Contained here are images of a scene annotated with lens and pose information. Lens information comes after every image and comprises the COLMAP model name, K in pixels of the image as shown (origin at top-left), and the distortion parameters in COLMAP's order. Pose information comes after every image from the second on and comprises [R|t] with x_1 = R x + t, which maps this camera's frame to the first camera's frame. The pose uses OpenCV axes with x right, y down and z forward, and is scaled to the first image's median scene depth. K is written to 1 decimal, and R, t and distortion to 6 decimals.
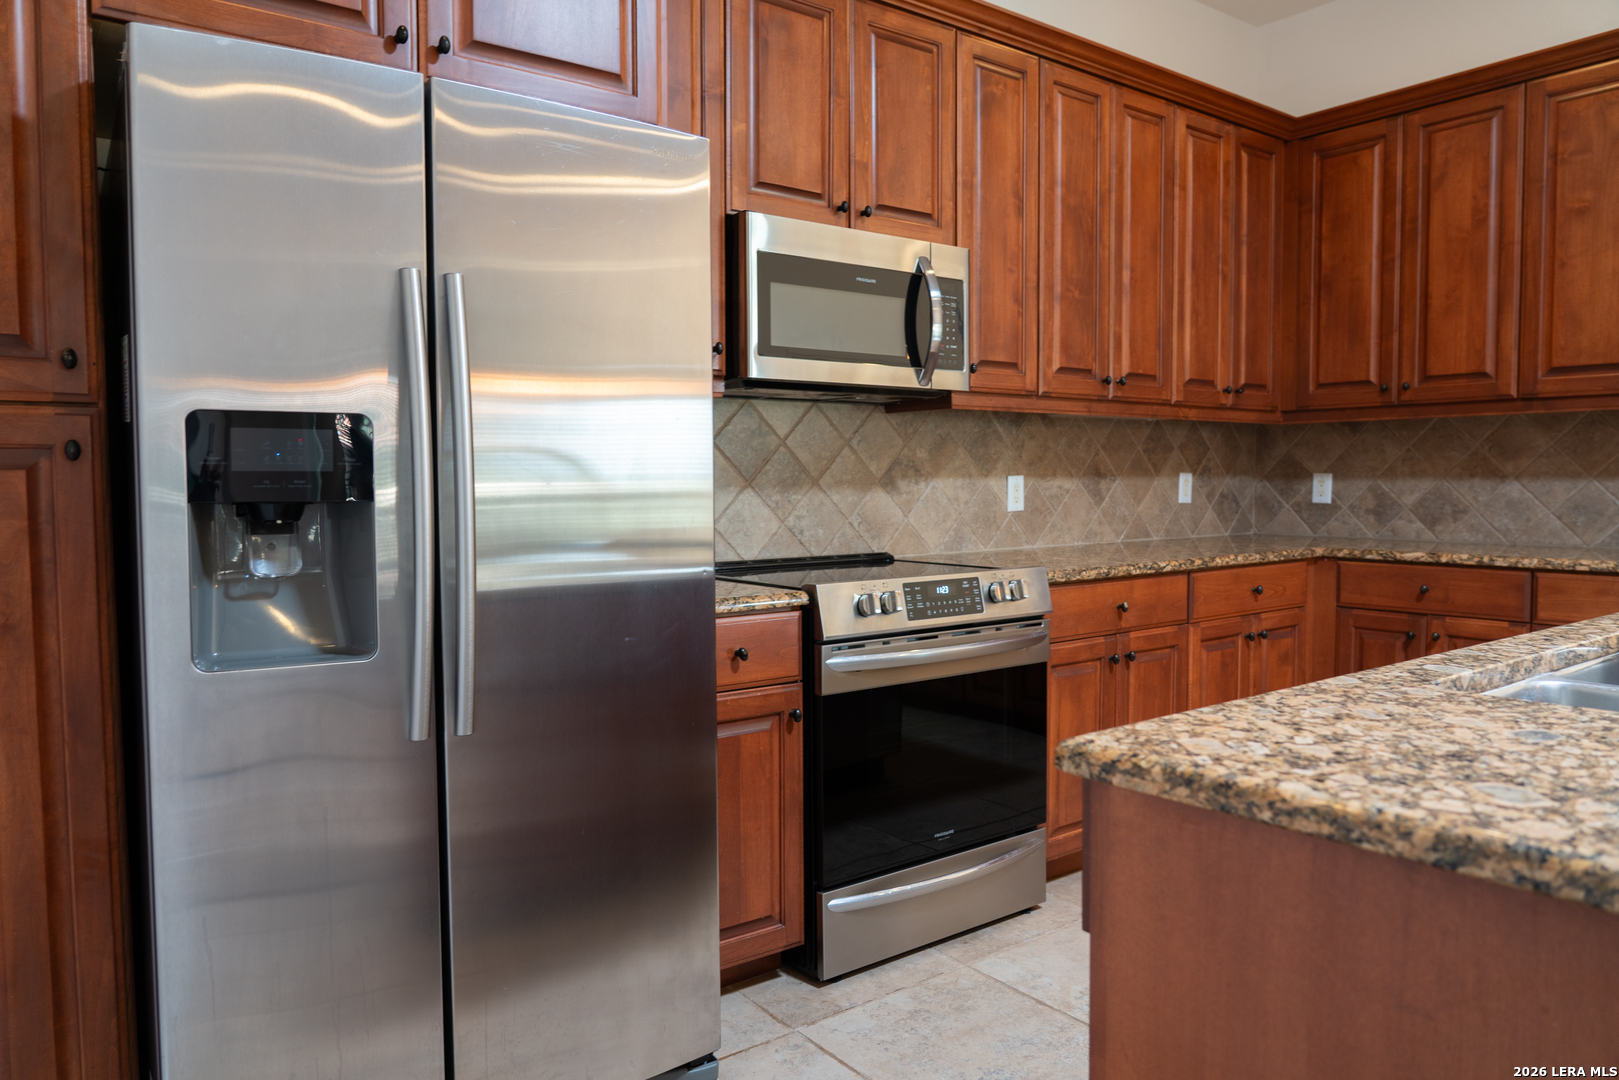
lens RADIAL K [[1090.3, 0, 807.0], [0, 1090.3, 537.8], [0, 0, 1]] dist [-0.031766, 0.016388]
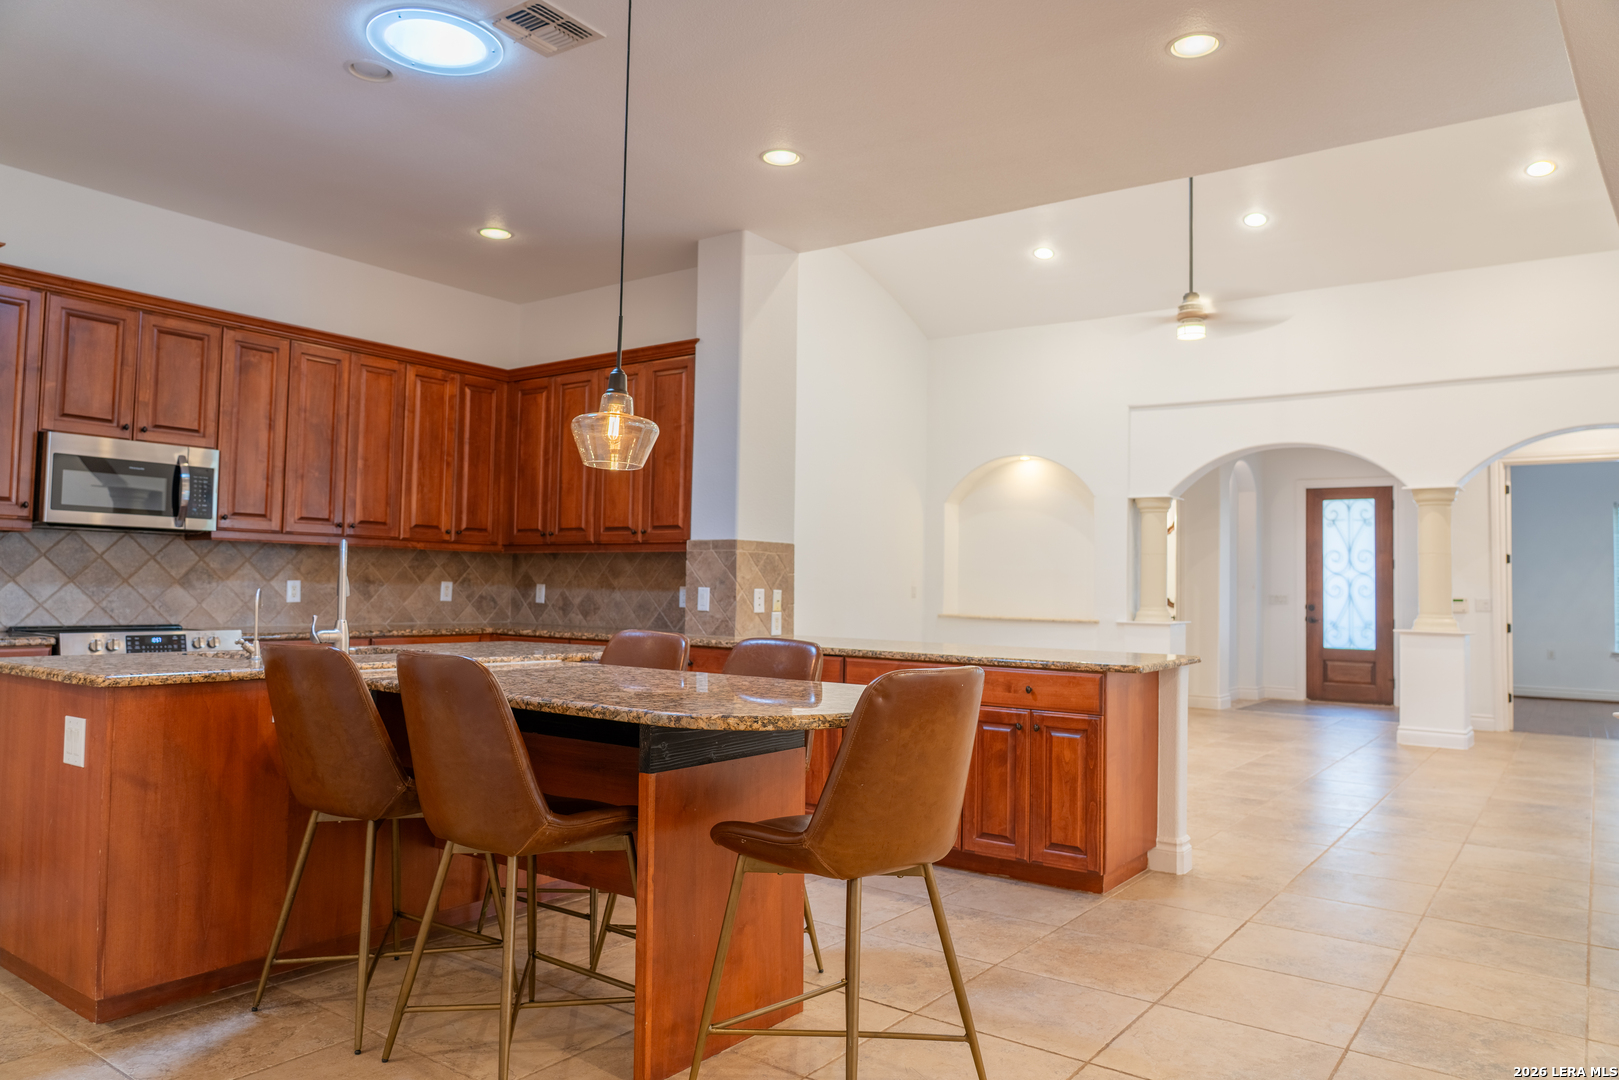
lens RADIAL K [[1090.3, 0, 807.0], [0, 1090.3, 537.8], [0, 0, 1]] dist [-0.031766, 0.016388]
pose [[0.957183, 0.036085, 0.287226, 0.500364], [-0.007311, 0.994897, -0.100628, 0.039779], [-0.289392, 0.094219, 0.952562, -0.830253]]
